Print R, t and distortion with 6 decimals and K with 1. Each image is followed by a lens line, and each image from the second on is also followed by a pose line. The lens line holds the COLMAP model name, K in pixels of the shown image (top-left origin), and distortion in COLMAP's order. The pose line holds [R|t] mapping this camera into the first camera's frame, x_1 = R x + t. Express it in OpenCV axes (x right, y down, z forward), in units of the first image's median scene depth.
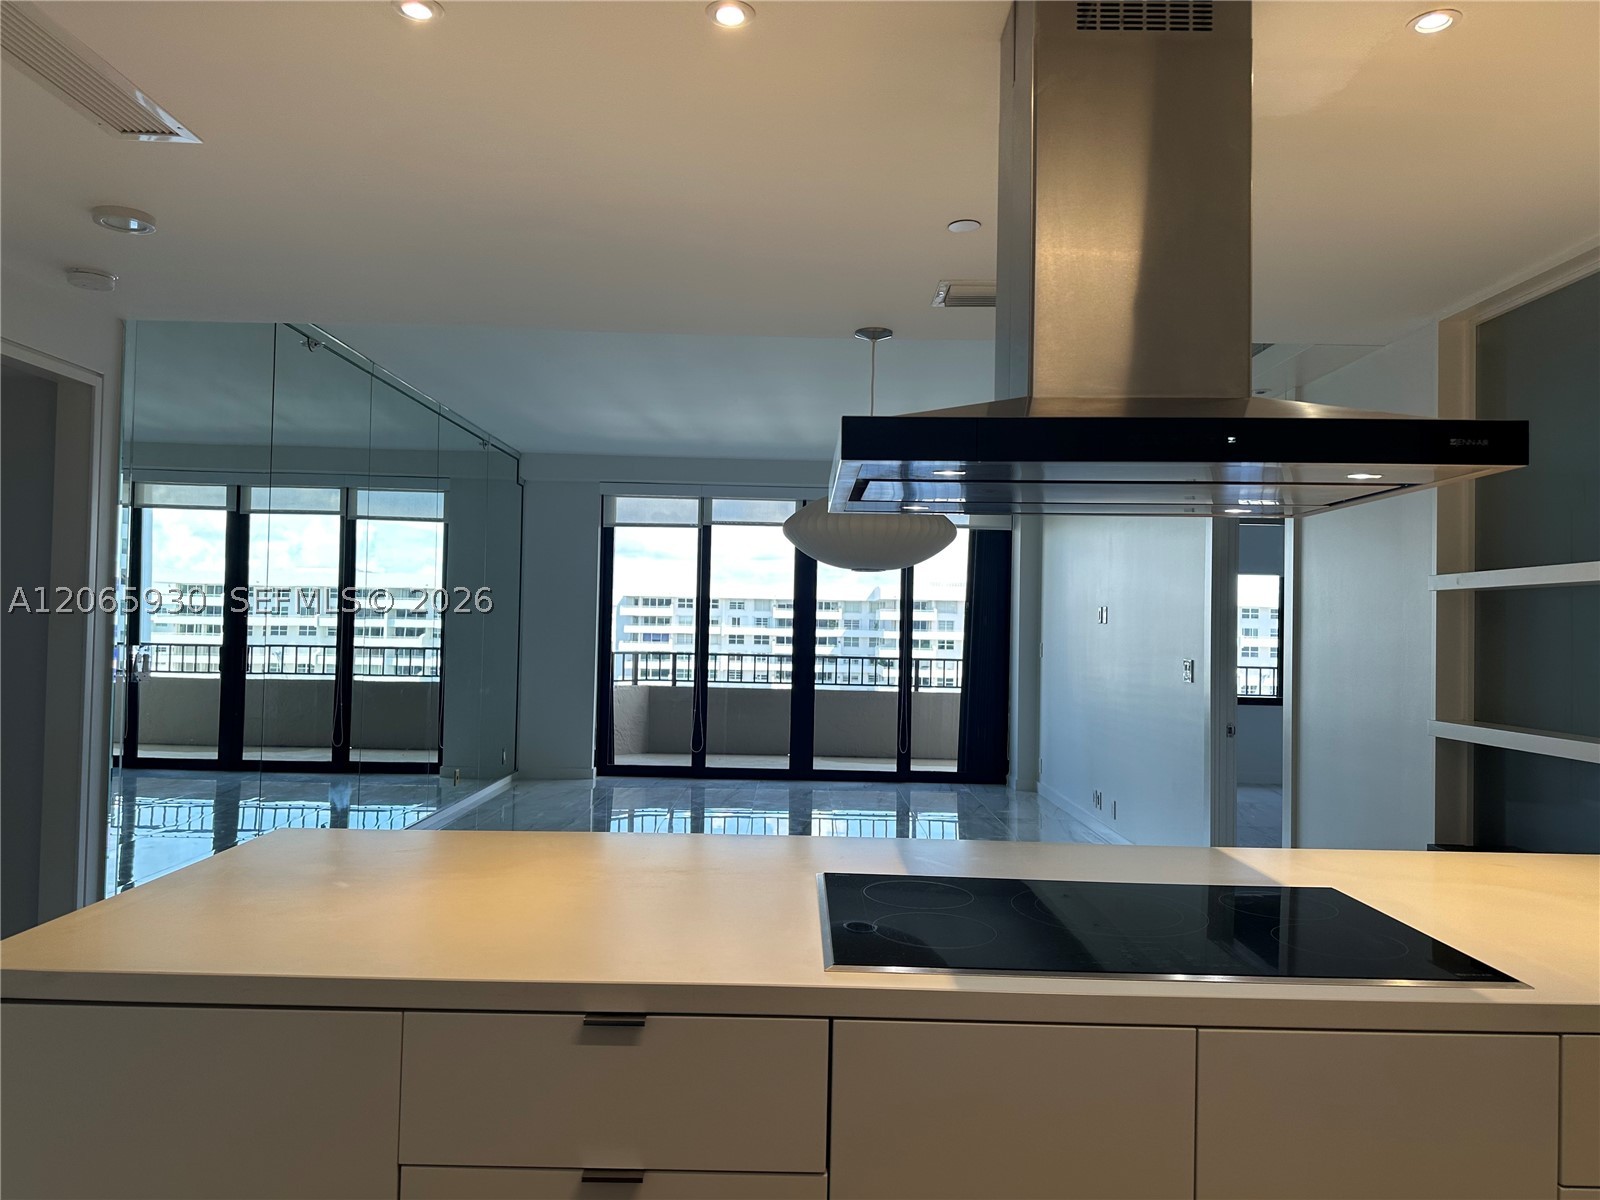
lens RADIAL K [[1109.1, 0, 801.6], [0, 1109.1, 590.2], [0, 0, 1]] dist [0.073726, 0.001548]
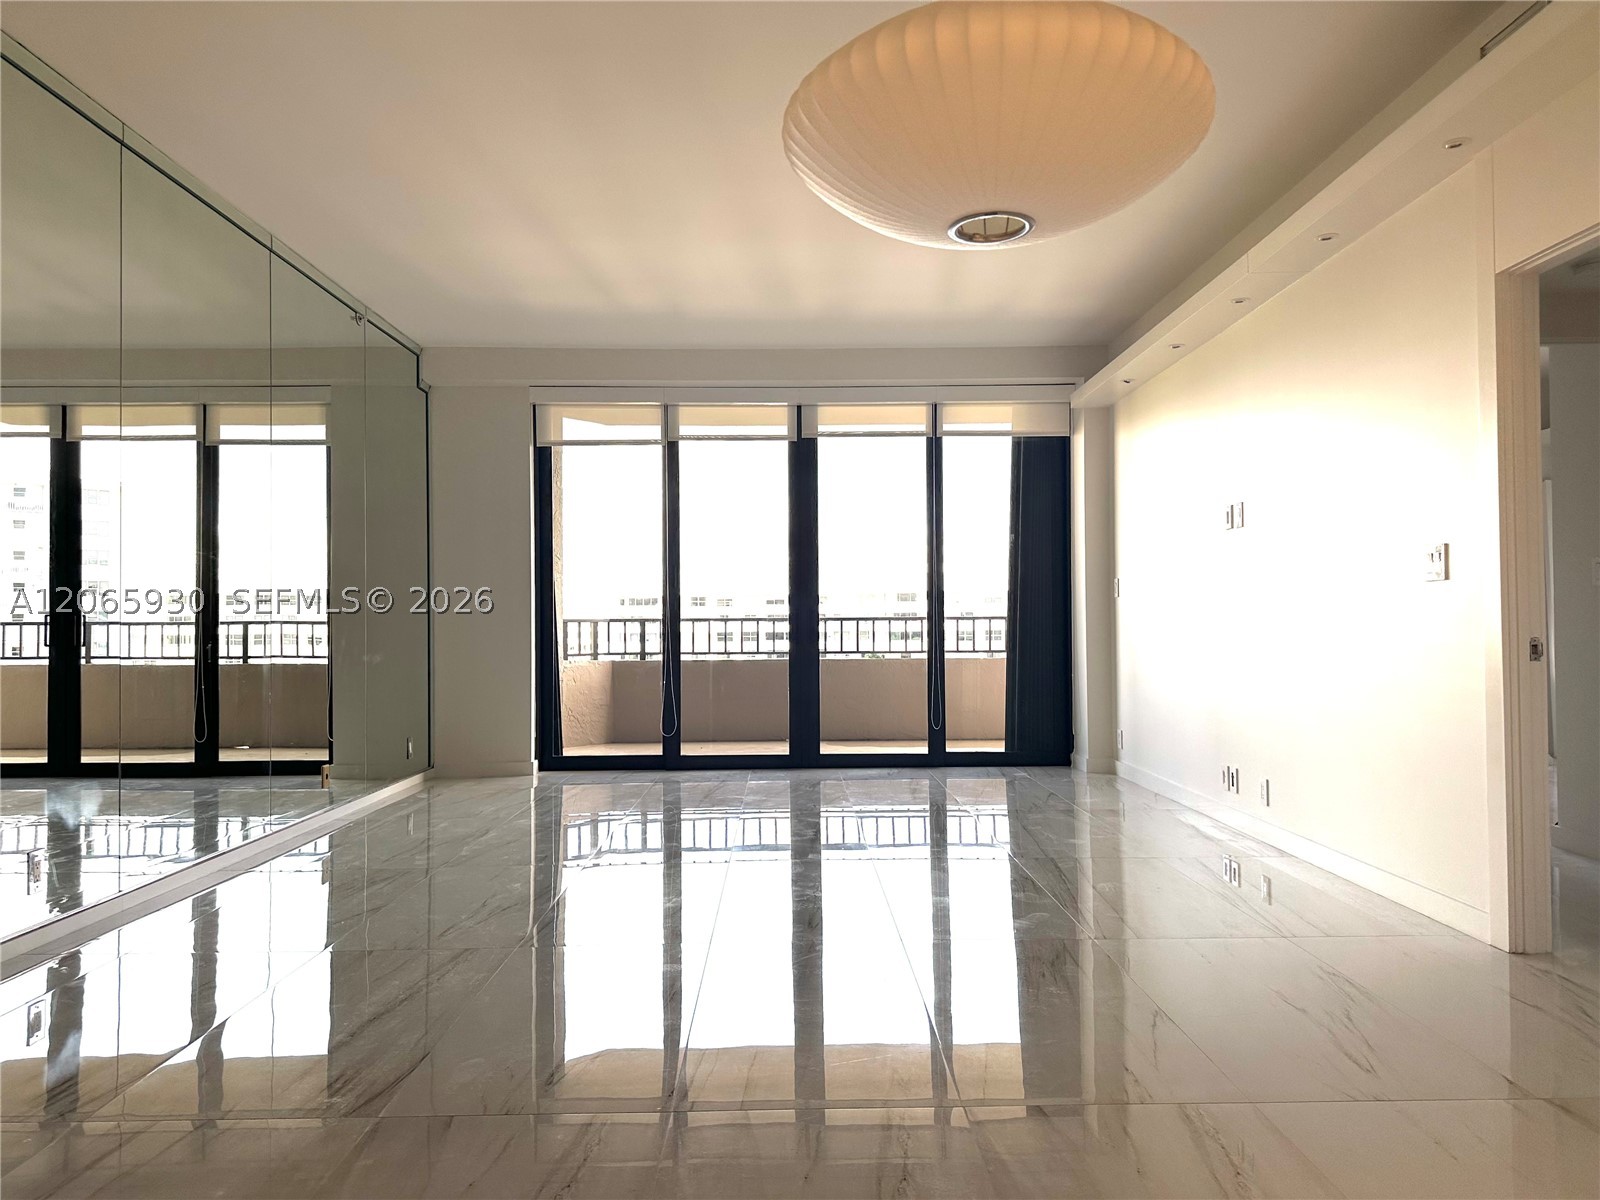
lens RADIAL K [[1123.5, 0, 800.0], [0, 1123.5, 600.0], [0, 0, 1]] dist [0.069619, -0.094480]
pose [[0.999536, -0.029237, 0.008585, -0.007349], [0.029128, 0.999496, 0.012631, 0.044021], [-0.008950, -0.012375, 0.999883, 0.221226]]
